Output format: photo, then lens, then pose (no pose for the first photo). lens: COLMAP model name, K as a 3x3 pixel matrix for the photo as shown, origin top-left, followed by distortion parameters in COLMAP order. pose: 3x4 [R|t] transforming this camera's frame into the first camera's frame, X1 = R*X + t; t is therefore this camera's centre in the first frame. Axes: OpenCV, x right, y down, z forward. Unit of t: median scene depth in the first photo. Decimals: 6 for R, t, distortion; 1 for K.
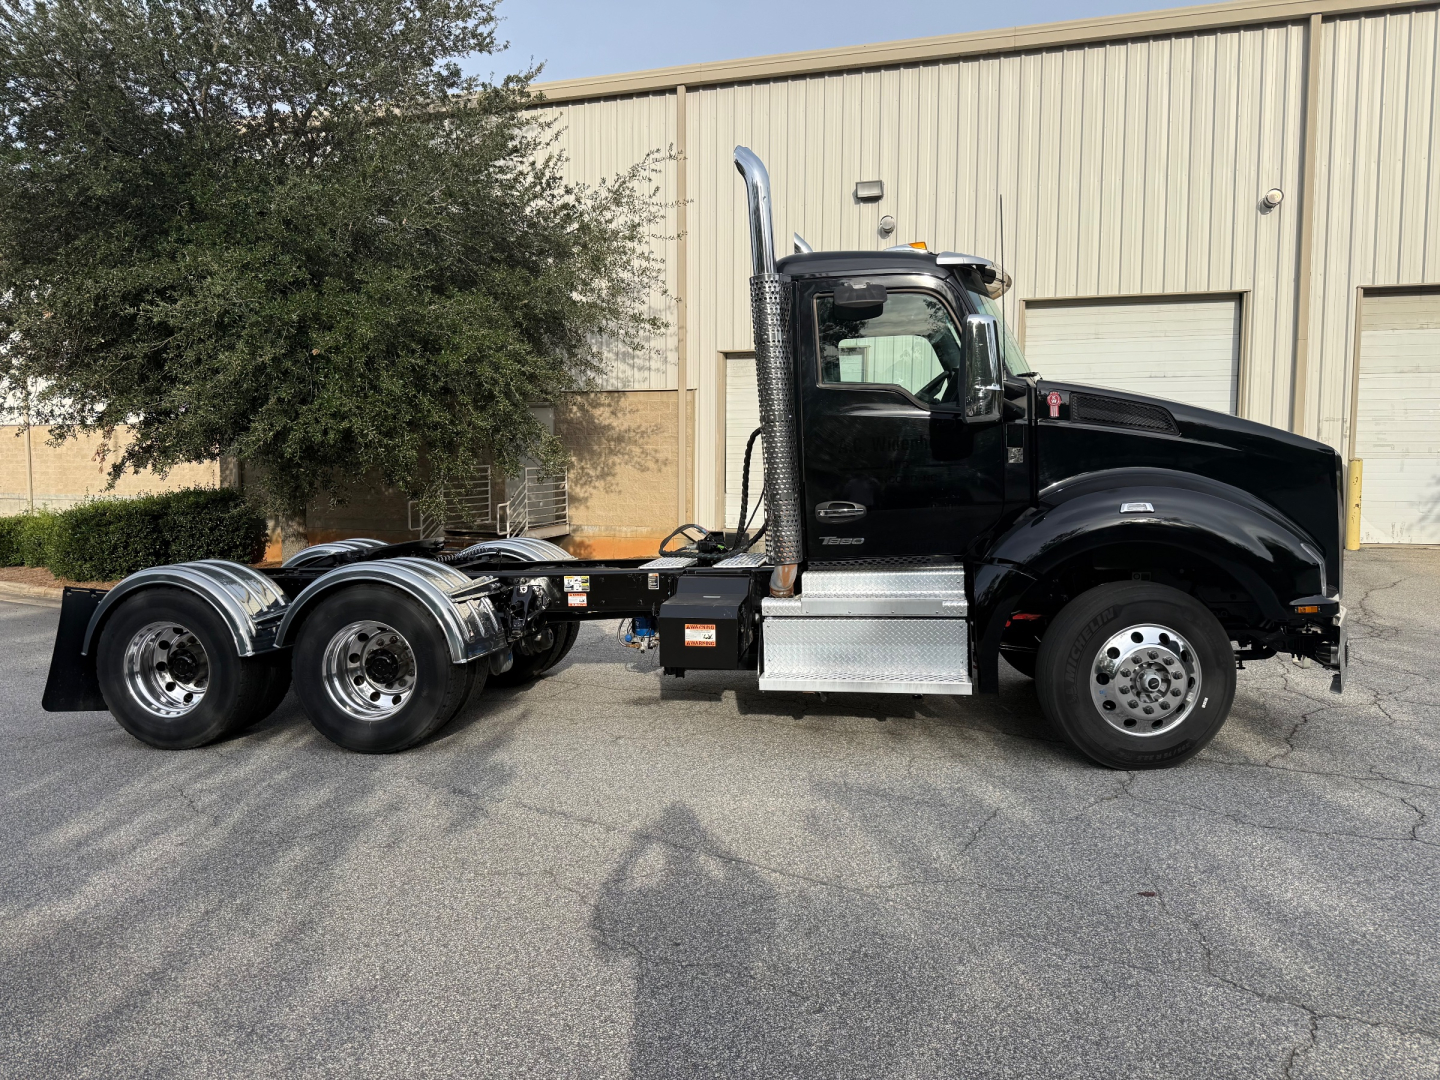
lens RADIAL K [[1054.5, 0, 685.7], [0, 1054.5, 546.5], [0, 0, 1]] dist [0.059416, -0.163155]
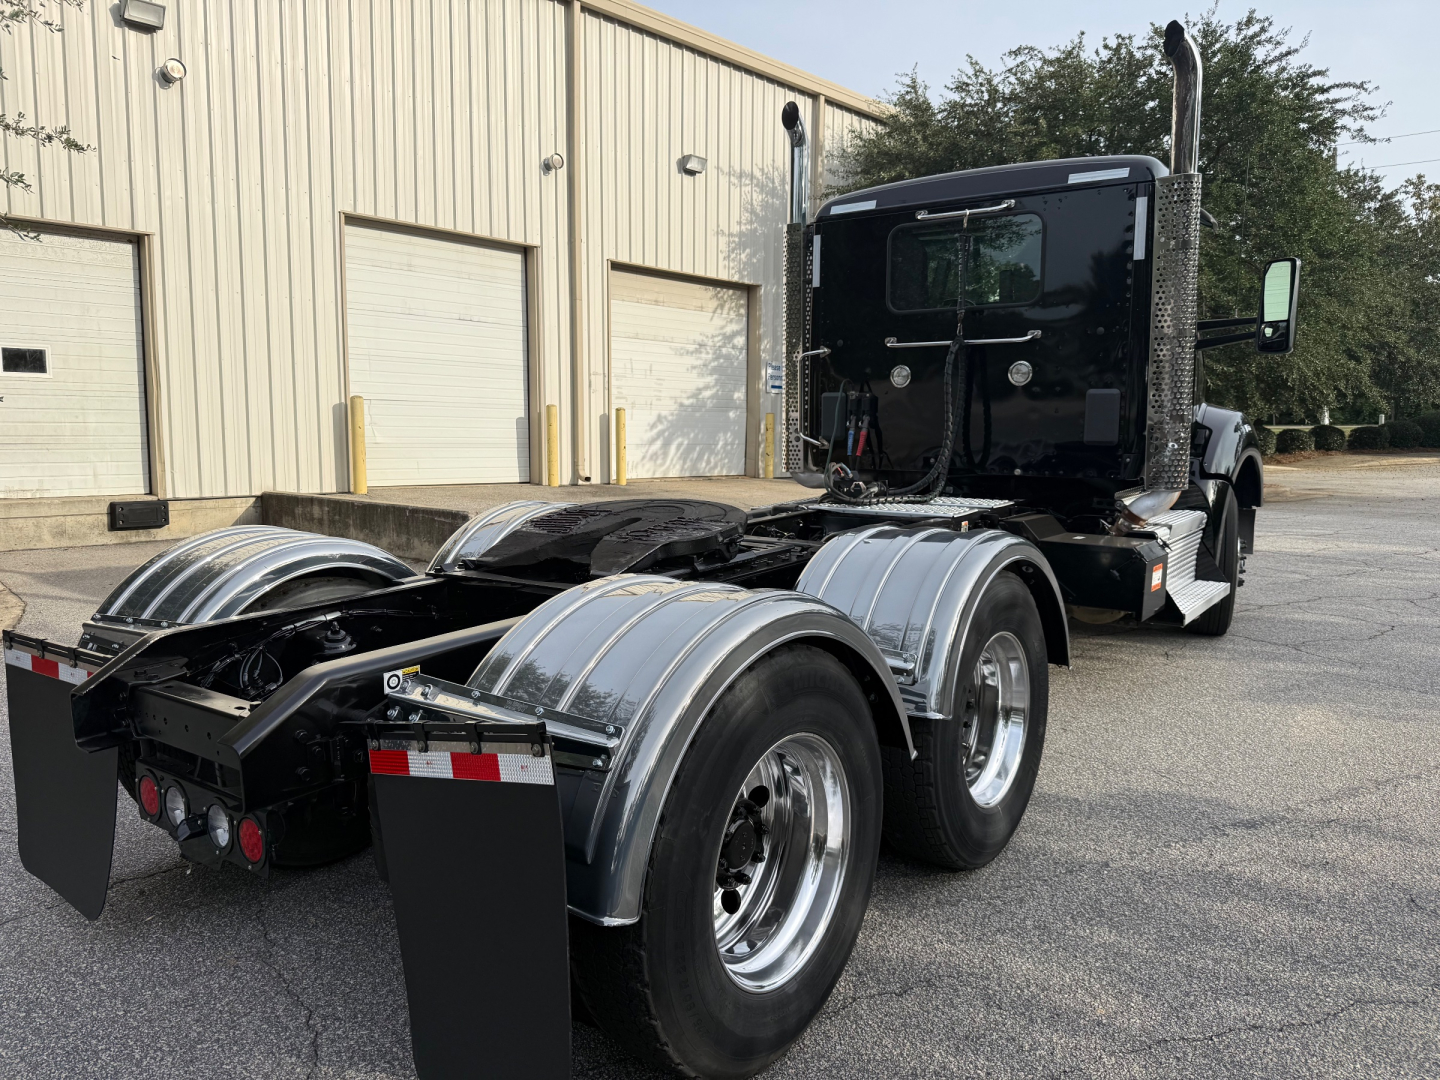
lens RADIAL K [[1062.0, 0, 712.8], [0, 1062.0, 546.4], [0, 0, 1]] dist [0.002441, -0.010959]
pose [[0.403221, -0.091853, 0.910481, -0.398620], [0.054752, 0.995589, 0.076191, -0.013399], [-0.913463, 0.019129, 0.406472, 0.409957]]
